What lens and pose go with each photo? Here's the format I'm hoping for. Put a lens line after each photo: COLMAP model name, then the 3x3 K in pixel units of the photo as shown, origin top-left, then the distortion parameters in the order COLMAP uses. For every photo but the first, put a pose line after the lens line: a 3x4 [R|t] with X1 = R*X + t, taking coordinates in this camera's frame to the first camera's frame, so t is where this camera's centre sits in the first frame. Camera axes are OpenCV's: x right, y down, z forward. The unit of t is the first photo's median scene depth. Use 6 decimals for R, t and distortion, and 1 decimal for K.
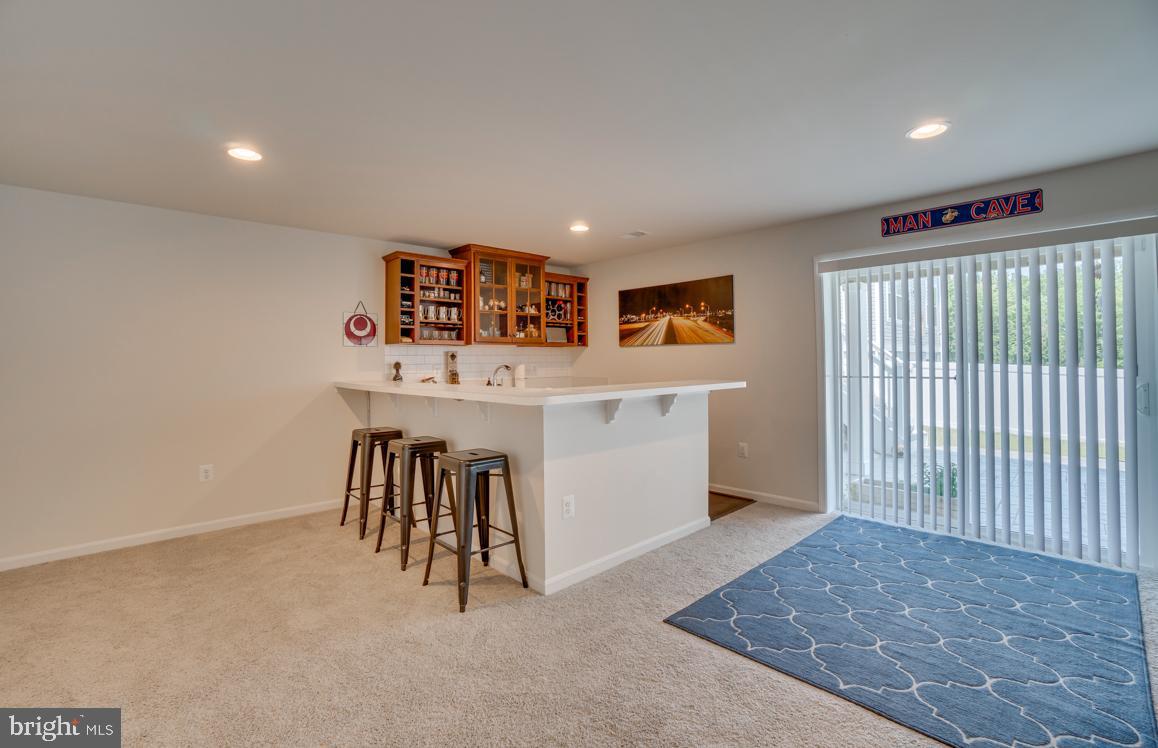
lens RADIAL K [[514.7, 0, 578.9], [0, 514.7, 358.7], [0, 0, 1]] dist [-0.073727, 0.028010]
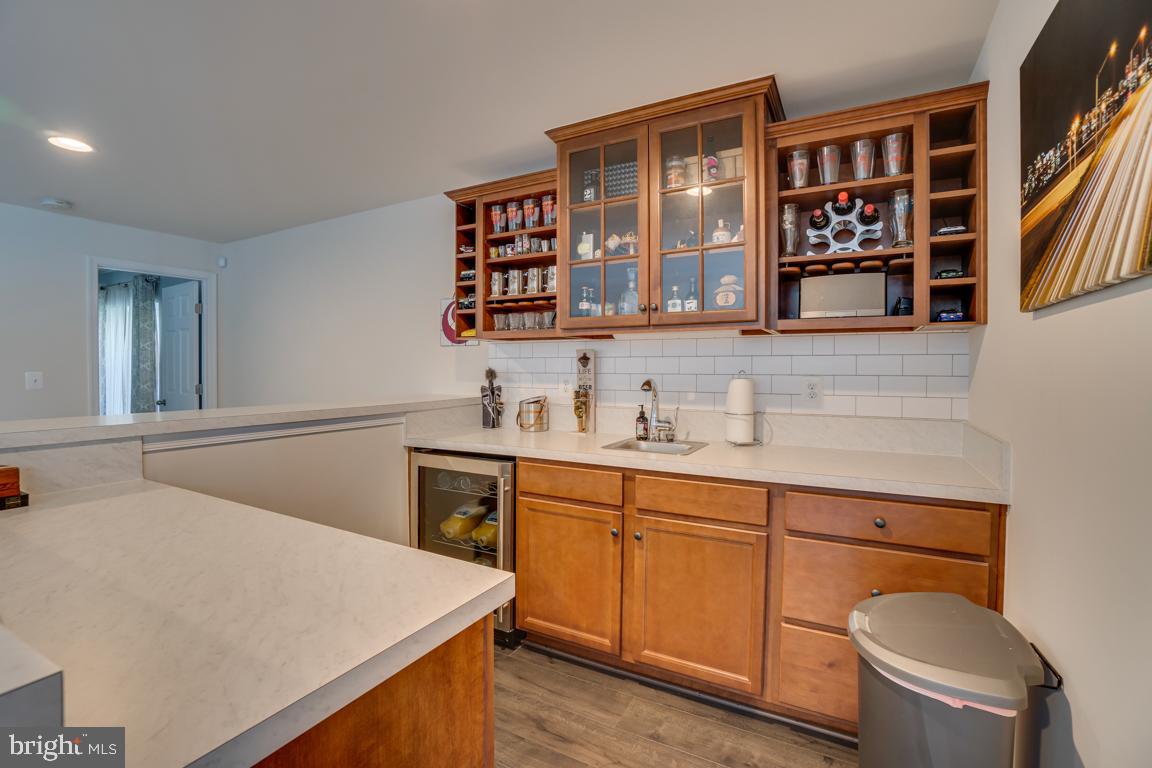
lens RADIAL K [[509.0, 0, 578.7], [0, 509.0, 368.6], [0, 0, 1]] dist [-0.054420, 0.017675]
pose [[0.308093, 0.017163, -0.951201, 0.254216], [0.000583, 0.999834, 0.018229, -0.005116], [0.951356, -0.006171, 0.308032, 0.847962]]
